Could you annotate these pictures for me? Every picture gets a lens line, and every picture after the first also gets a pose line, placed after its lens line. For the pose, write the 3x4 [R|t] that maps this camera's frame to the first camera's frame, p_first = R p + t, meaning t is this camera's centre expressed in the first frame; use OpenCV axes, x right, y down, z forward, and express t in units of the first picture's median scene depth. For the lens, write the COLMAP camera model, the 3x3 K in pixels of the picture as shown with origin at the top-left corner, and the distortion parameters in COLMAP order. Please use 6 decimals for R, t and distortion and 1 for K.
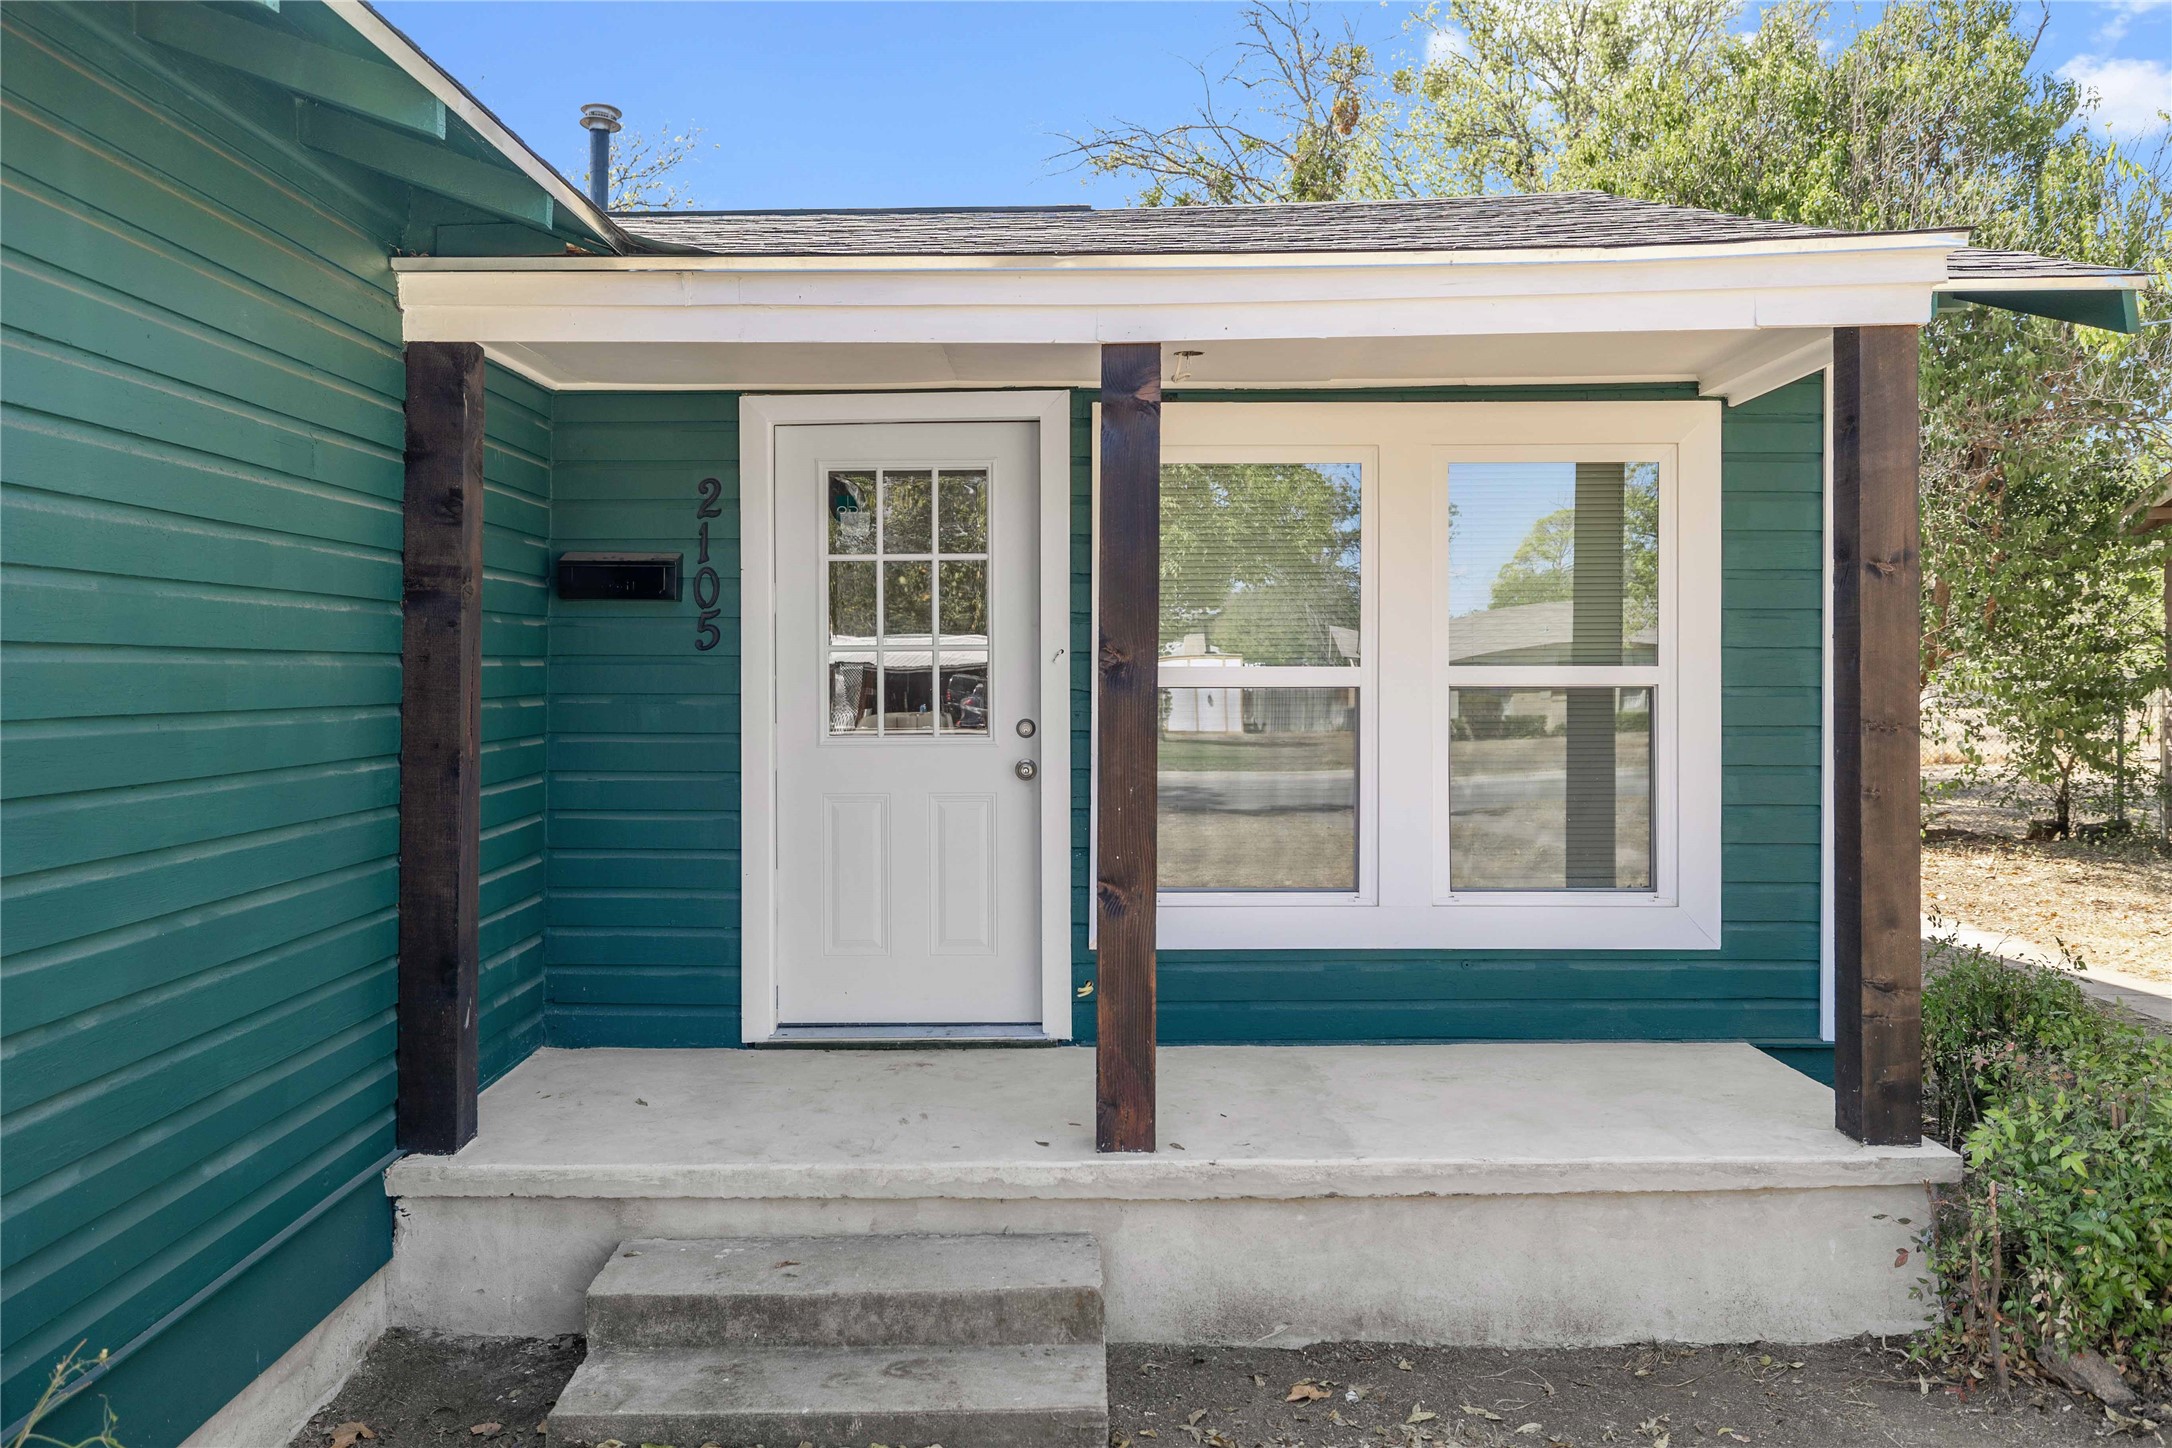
lens RADIAL K [[1674.4, 0, 1079.8], [0, 1674.4, 681.6], [0, 0, 1]] dist [-0.004353, -0.002031]
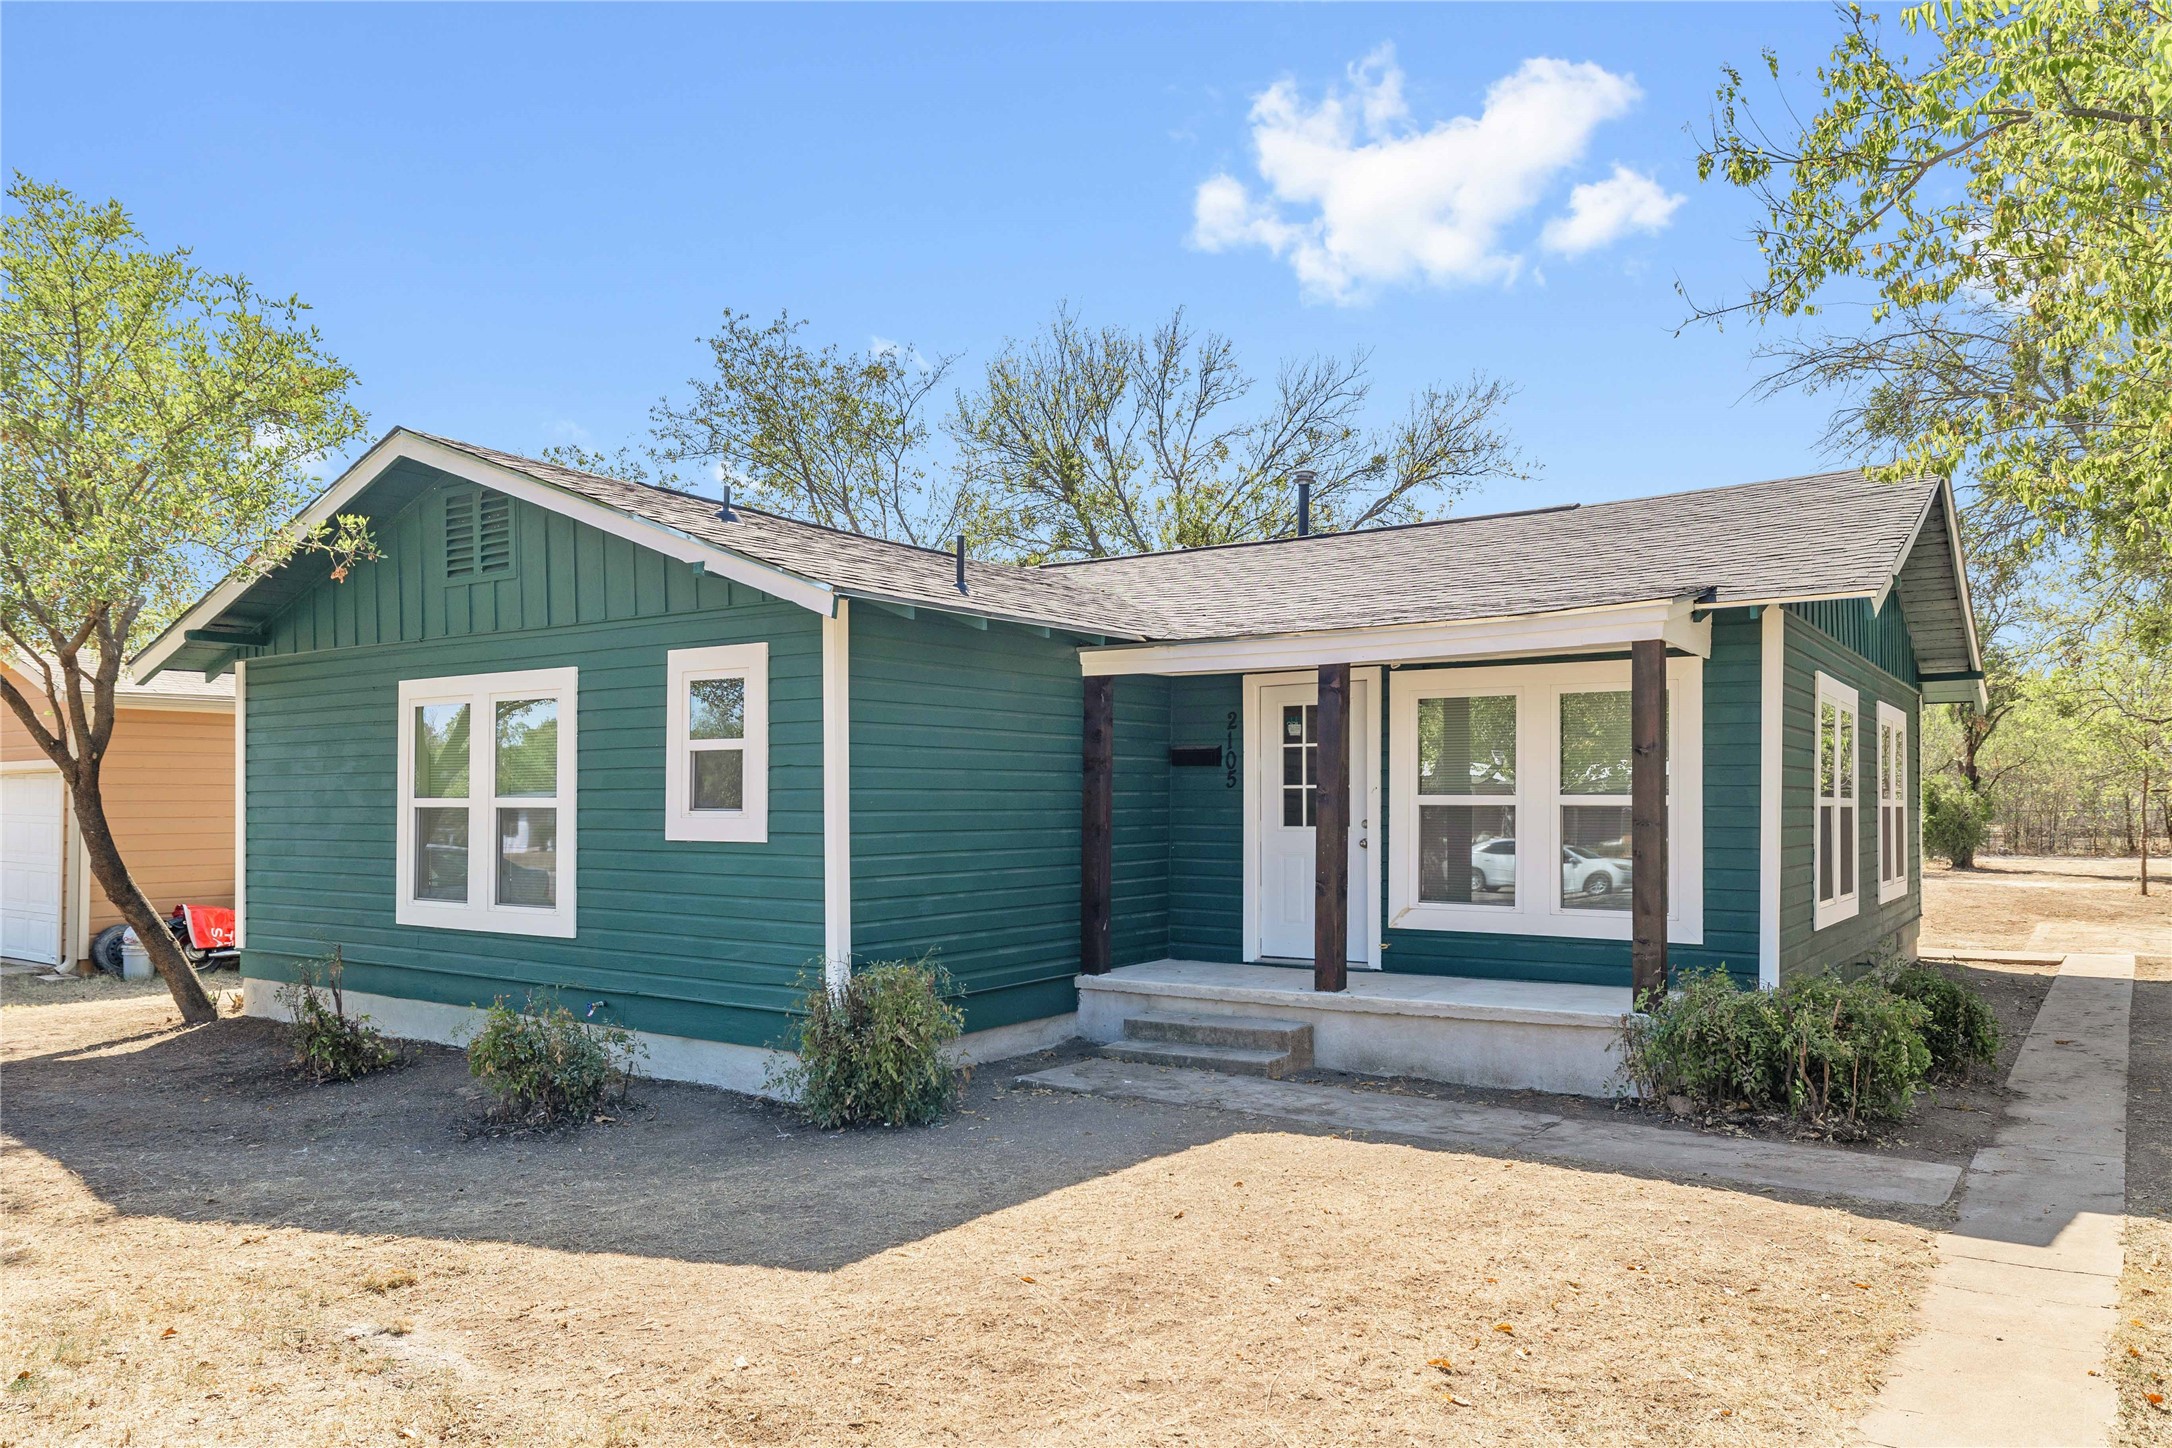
lens RADIAL K [[1542.9, 0, 1084.9], [0, 1542.9, 794.2], [0, 0, 1]] dist [-0.000236, -0.000064]
pose [[0.832894, 0.000501, -0.553433, 0.998739], [-0.005909, 0.999951, -0.007988, 0.010404], [0.553401, 0.009923, 0.832856, -1.102612]]
